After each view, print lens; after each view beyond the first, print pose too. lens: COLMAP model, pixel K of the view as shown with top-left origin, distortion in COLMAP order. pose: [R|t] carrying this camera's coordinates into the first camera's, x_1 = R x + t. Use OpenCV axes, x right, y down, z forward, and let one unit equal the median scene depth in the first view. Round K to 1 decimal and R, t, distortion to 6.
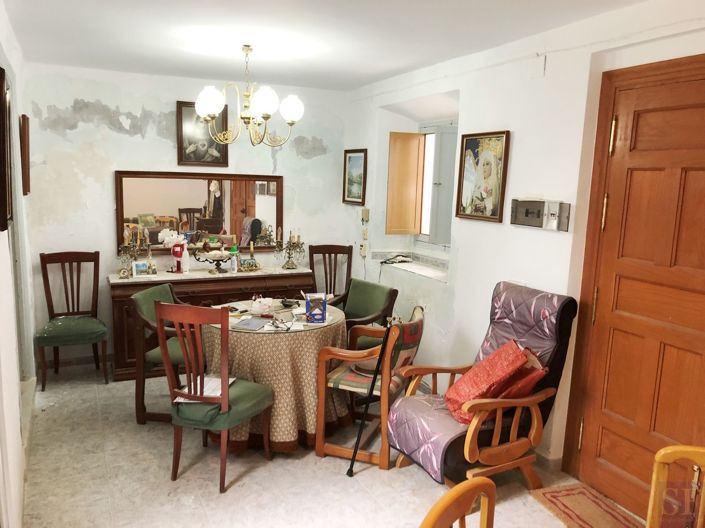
lens RADIAL K [[562.1, 0, 352.5], [0, 562.1, 264.0], [0, 0, 1]] dist [0.003320, 0.002550]
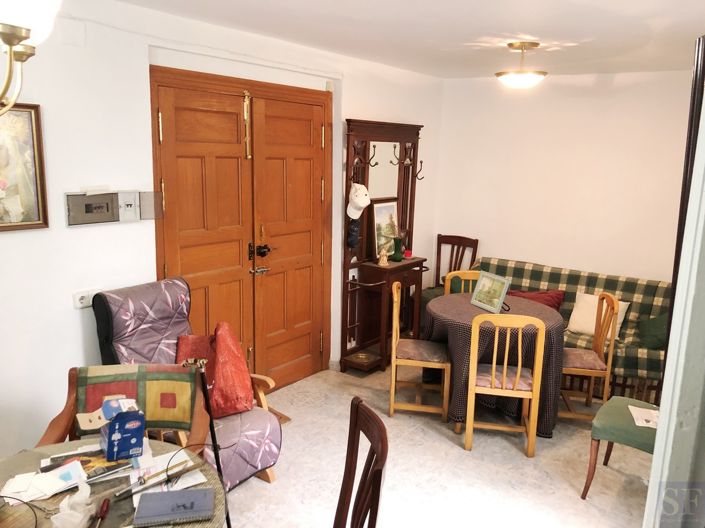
lens RADIAL K [[562.1, 0, 352.5], [0, 562.1, 264.0], [0, 0, 1]] dist [0.003320, 0.002550]
pose [[-0.456184, -0.214718, 0.863593, -0.649074], [0.096278, 0.952849, 0.287767, -0.226430], [-0.884662, 0.214420, -0.414001, 1.061394]]
